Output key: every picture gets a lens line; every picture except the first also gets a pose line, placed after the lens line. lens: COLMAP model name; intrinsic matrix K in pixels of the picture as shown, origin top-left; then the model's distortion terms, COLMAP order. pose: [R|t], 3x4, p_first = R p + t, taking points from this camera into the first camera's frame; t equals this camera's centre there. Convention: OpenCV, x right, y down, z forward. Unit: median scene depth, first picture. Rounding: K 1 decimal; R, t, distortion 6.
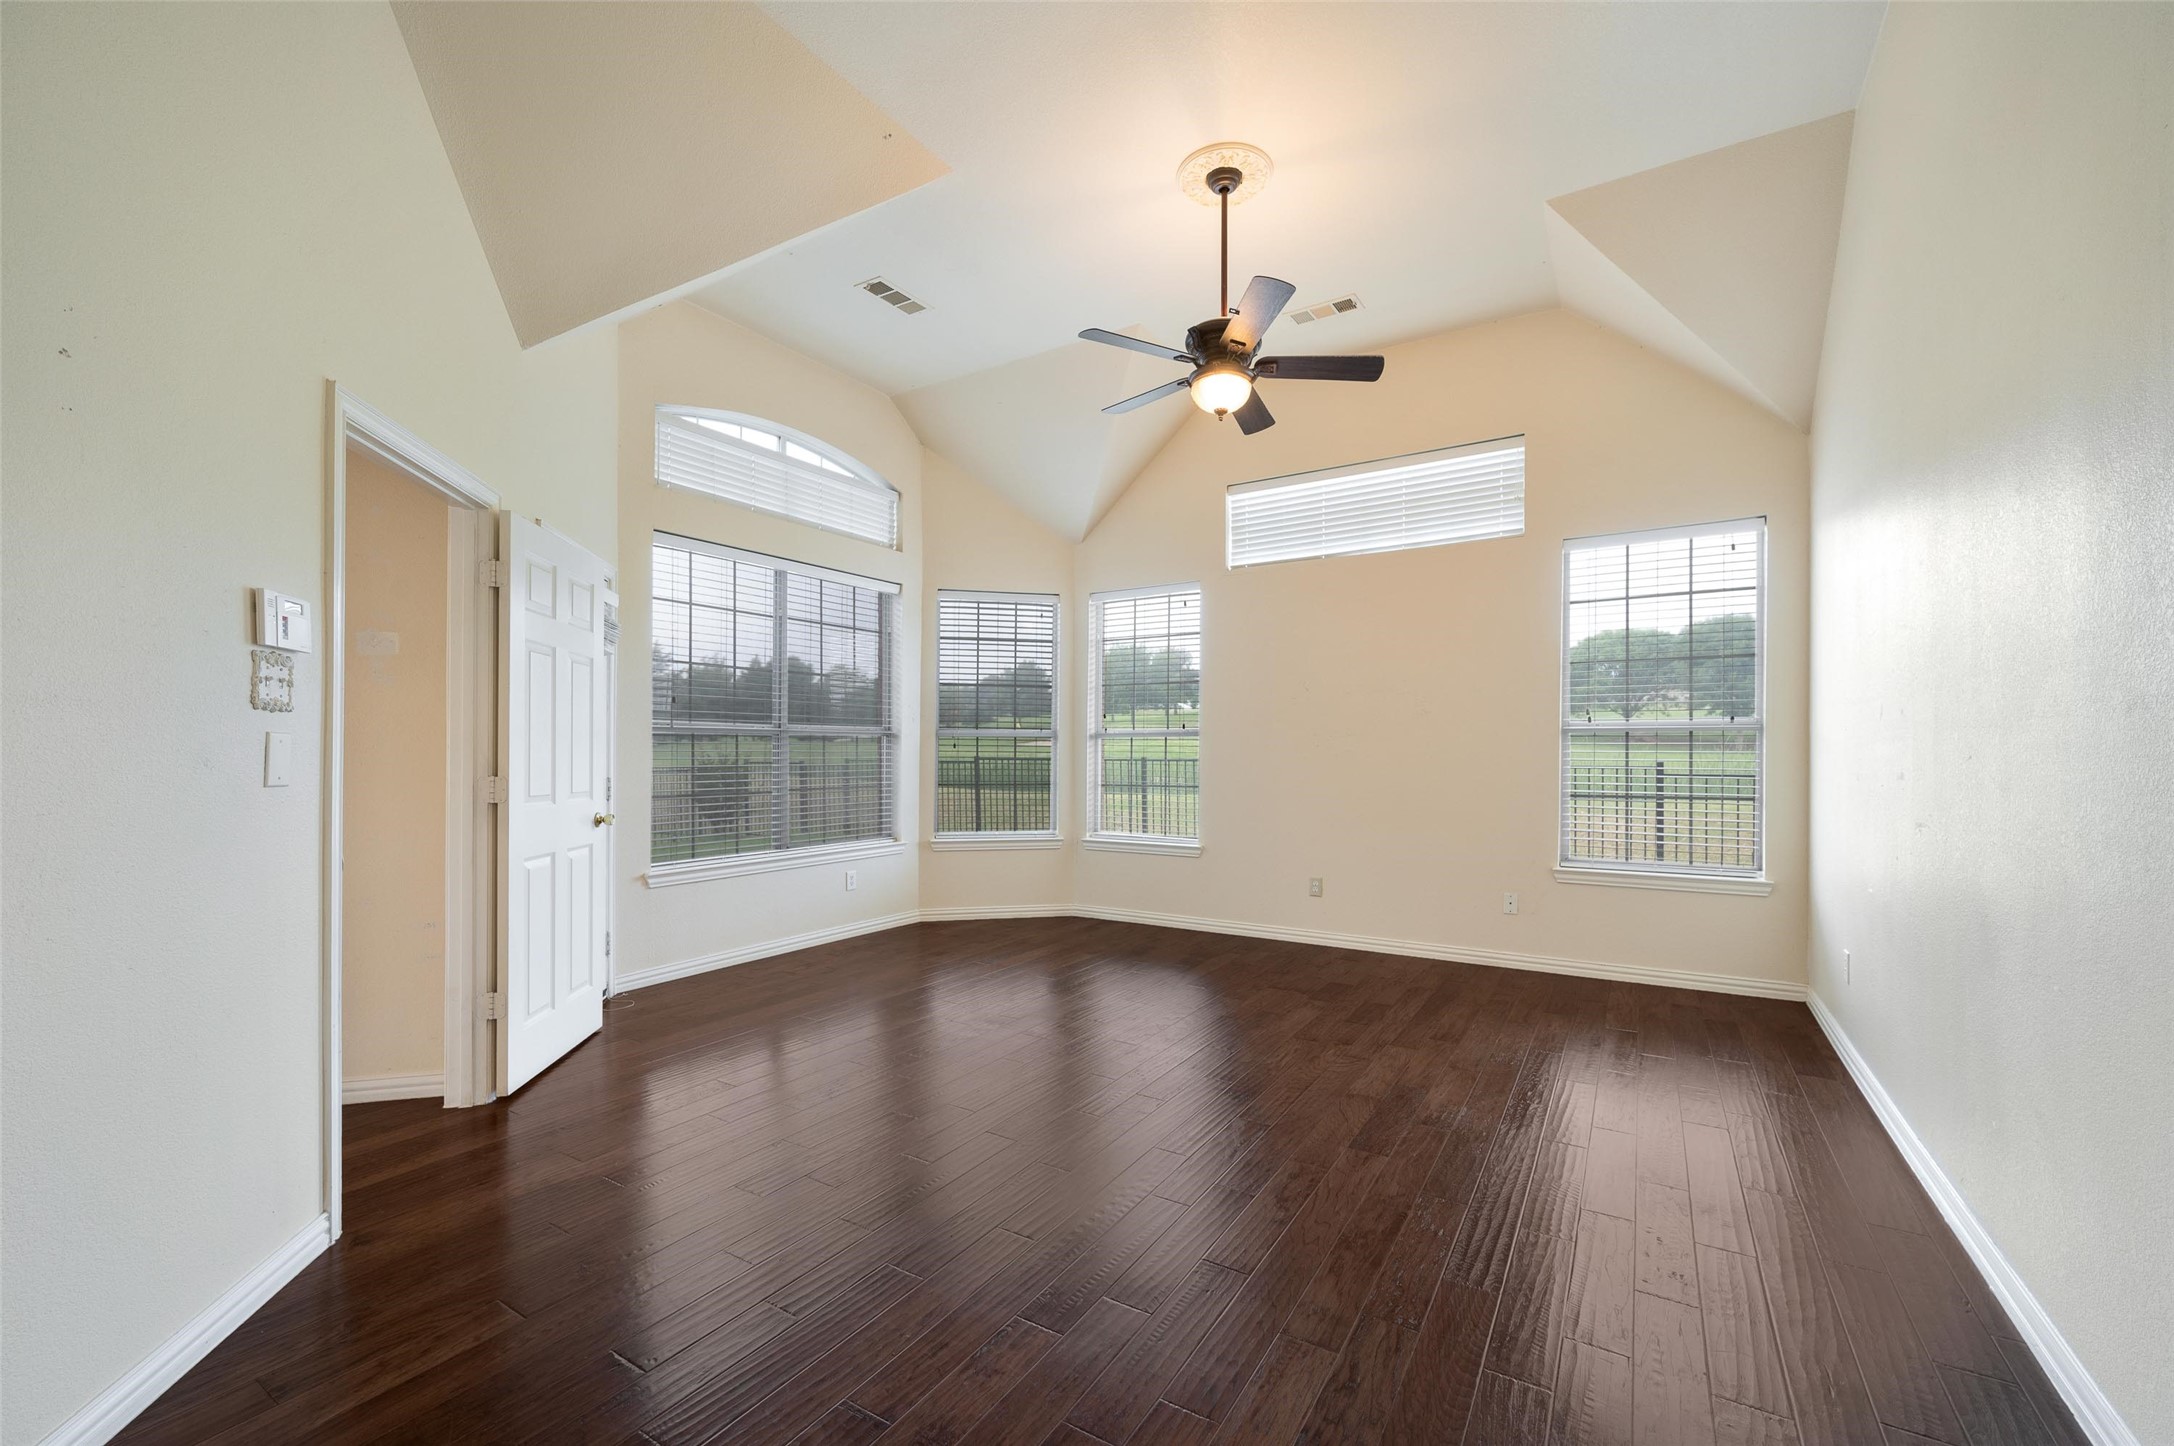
lens RADIAL K [[858.4, 0, 1090.8], [0, 858.4, 745.2], [0, 0, 1]] dist [-0.000443, -0.000192]
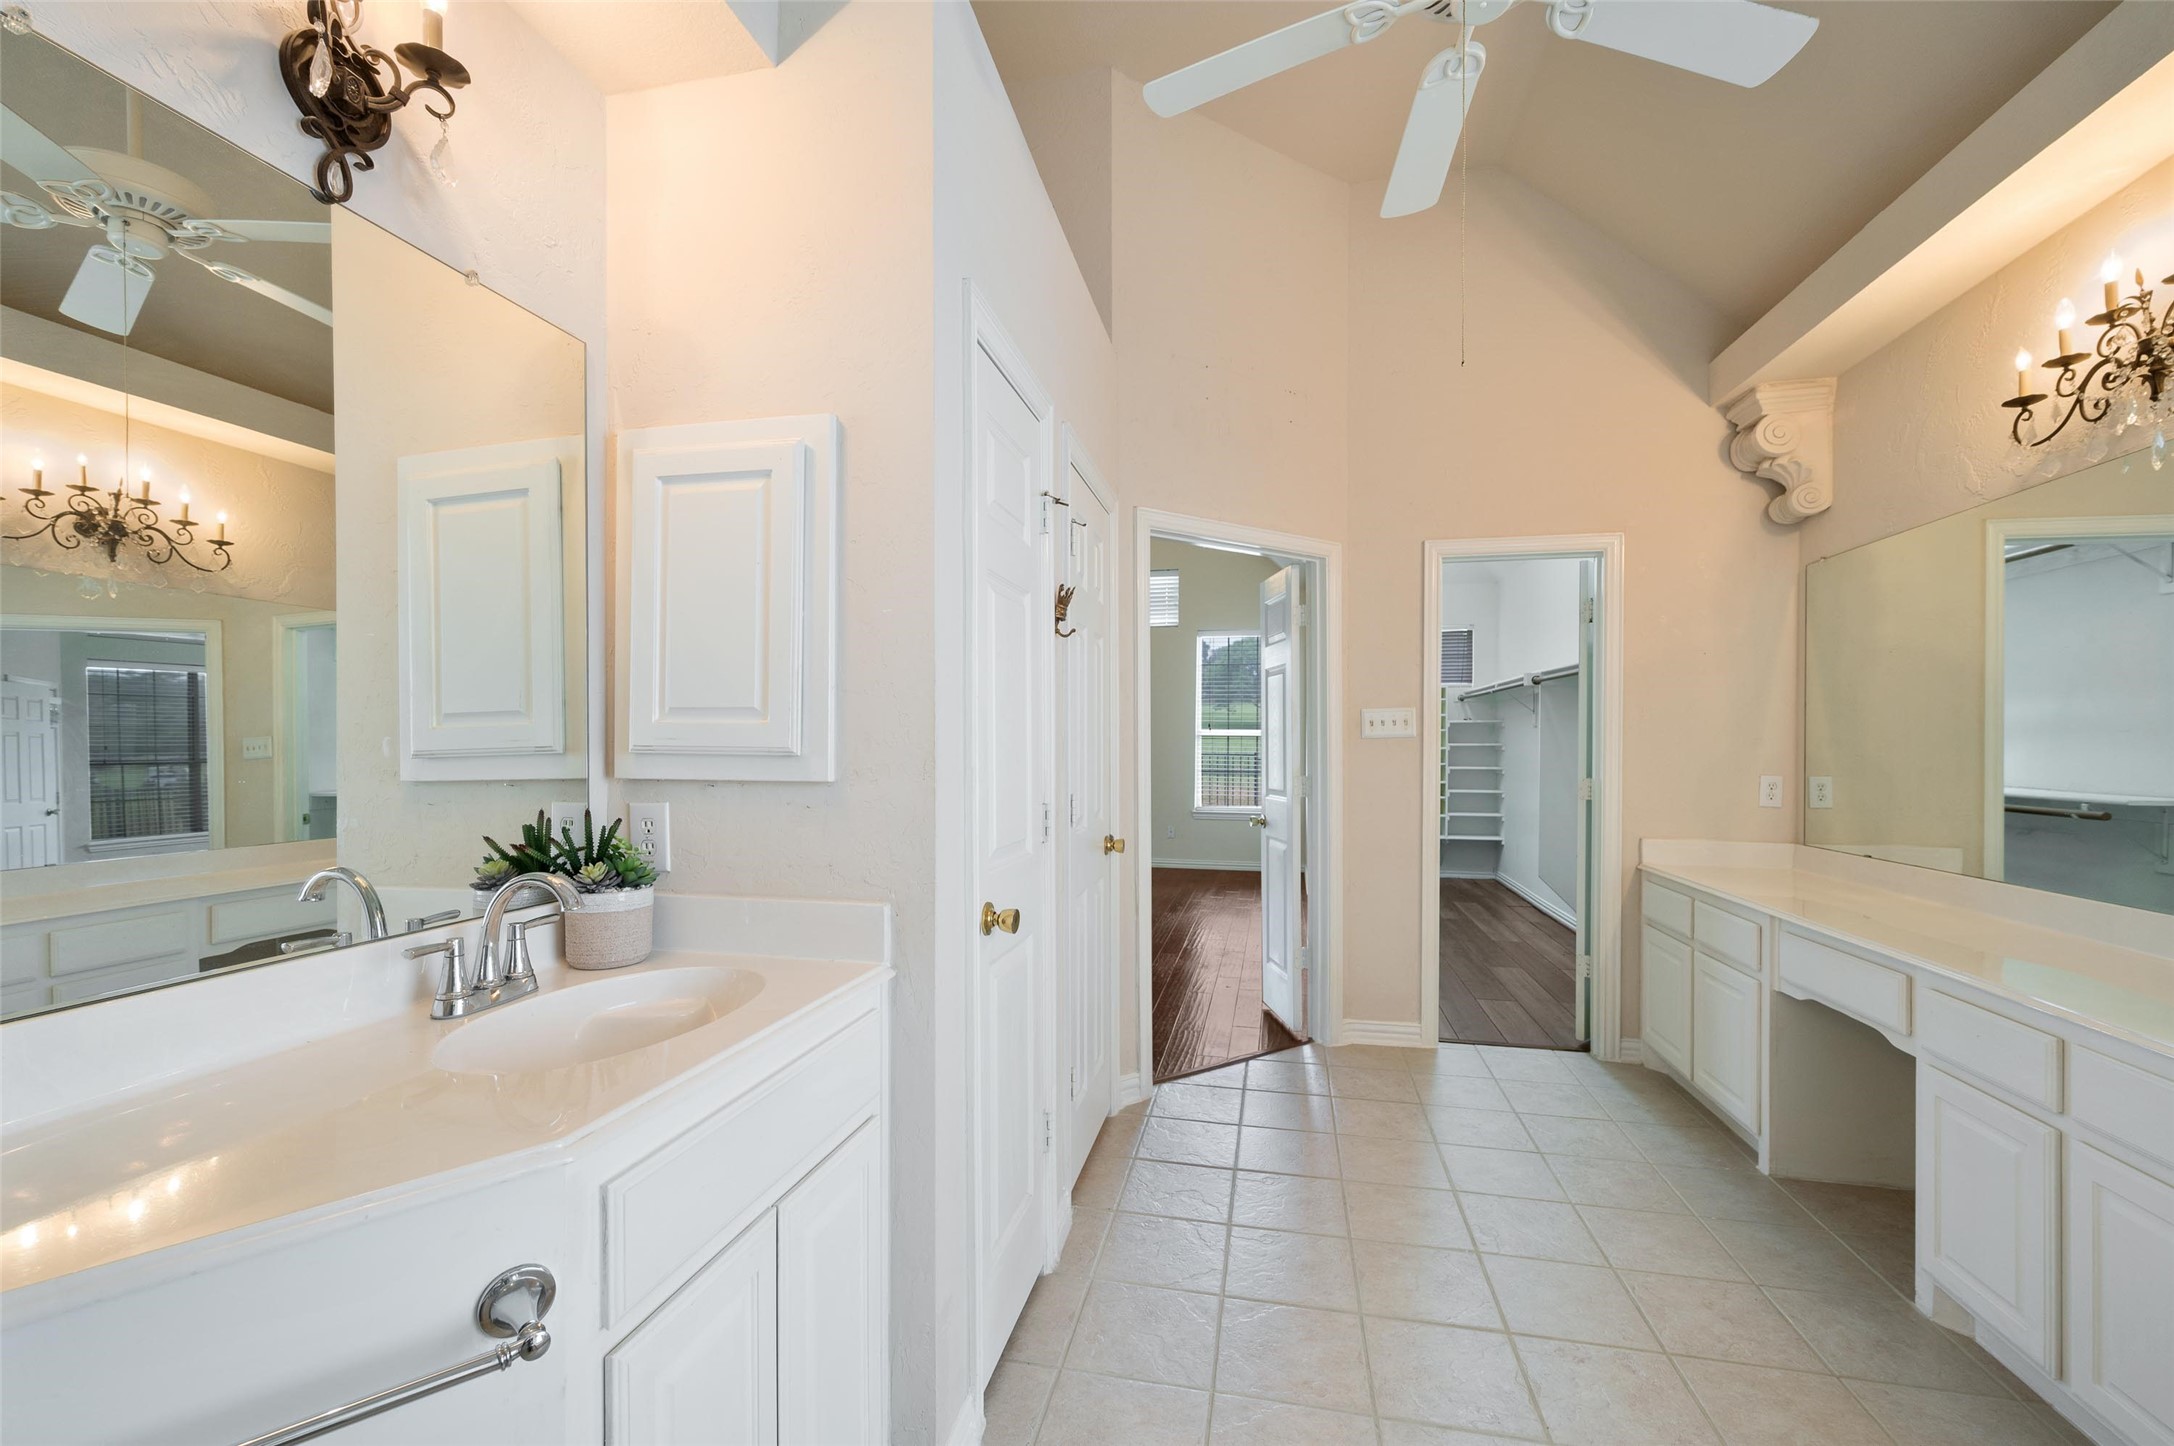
lens RADIAL K [[858.4, 0, 1090.5], [0, 858.4, 732.9], [0, 0, 1]] dist [-0.000443, -0.000192]
pose [[0.938251, -0.012791, 0.345720, 0.953765], [0.012144, 0.999918, 0.004039, -0.069590], [-0.345743, 0.000408, 0.938329, -1.610012]]
